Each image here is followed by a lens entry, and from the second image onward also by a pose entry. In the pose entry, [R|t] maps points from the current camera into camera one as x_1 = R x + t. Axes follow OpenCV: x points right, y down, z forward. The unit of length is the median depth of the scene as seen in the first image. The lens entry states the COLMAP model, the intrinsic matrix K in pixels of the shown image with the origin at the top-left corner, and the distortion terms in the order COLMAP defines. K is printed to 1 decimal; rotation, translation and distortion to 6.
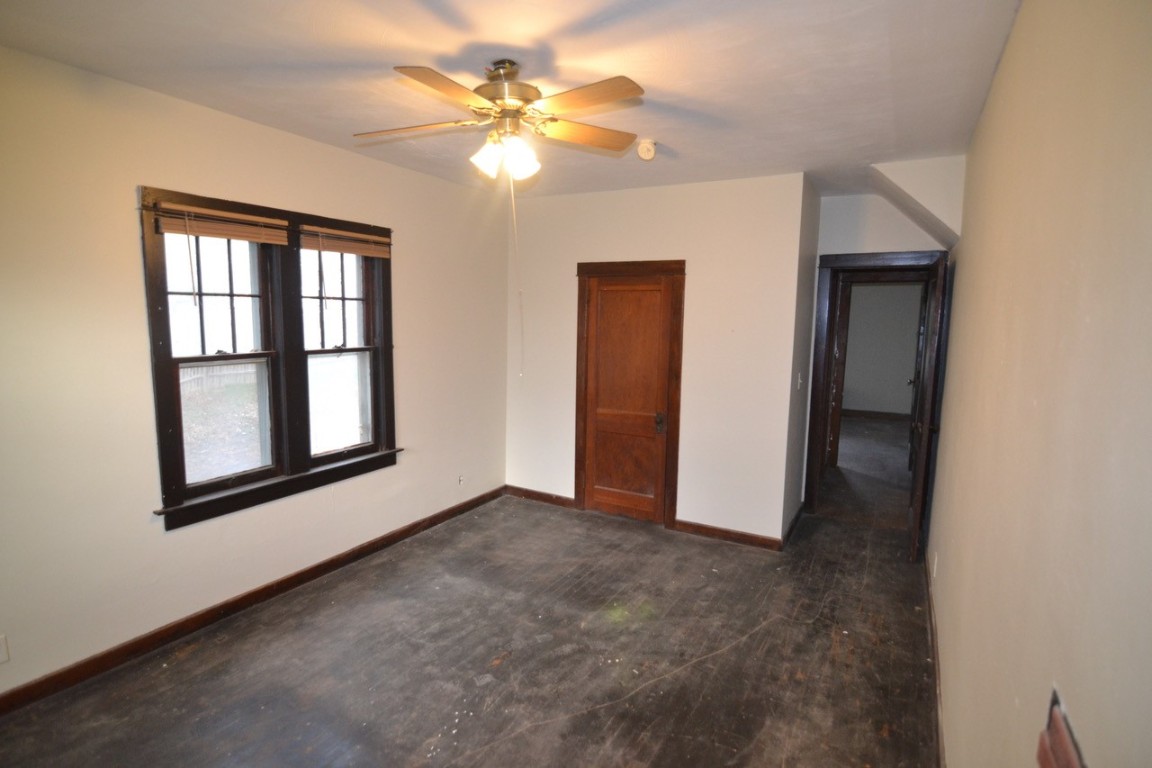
lens RADIAL K [[585.3, 0, 567.5], [0, 585.3, 385.8], [0, 0, 1]] dist [0.002811, -0.013488]
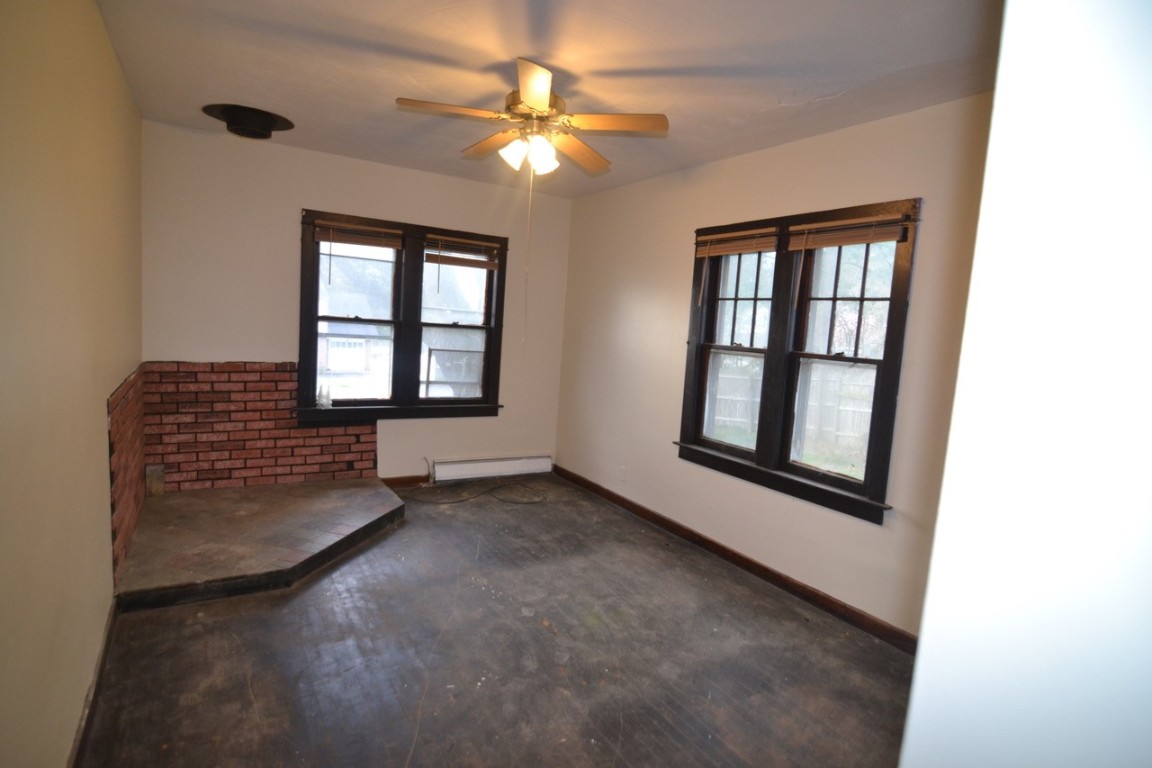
lens RADIAL K [[585.3, 0, 567.5], [0, 585.3, 385.8], [0, 0, 1]] dist [0.002811, -0.013488]
pose [[-0.488314, 0.050397, -0.871212, 0.686550], [-0.175728, 0.972202, 0.154734, -0.102269], [0.854792, 0.228655, -0.465884, 1.295677]]
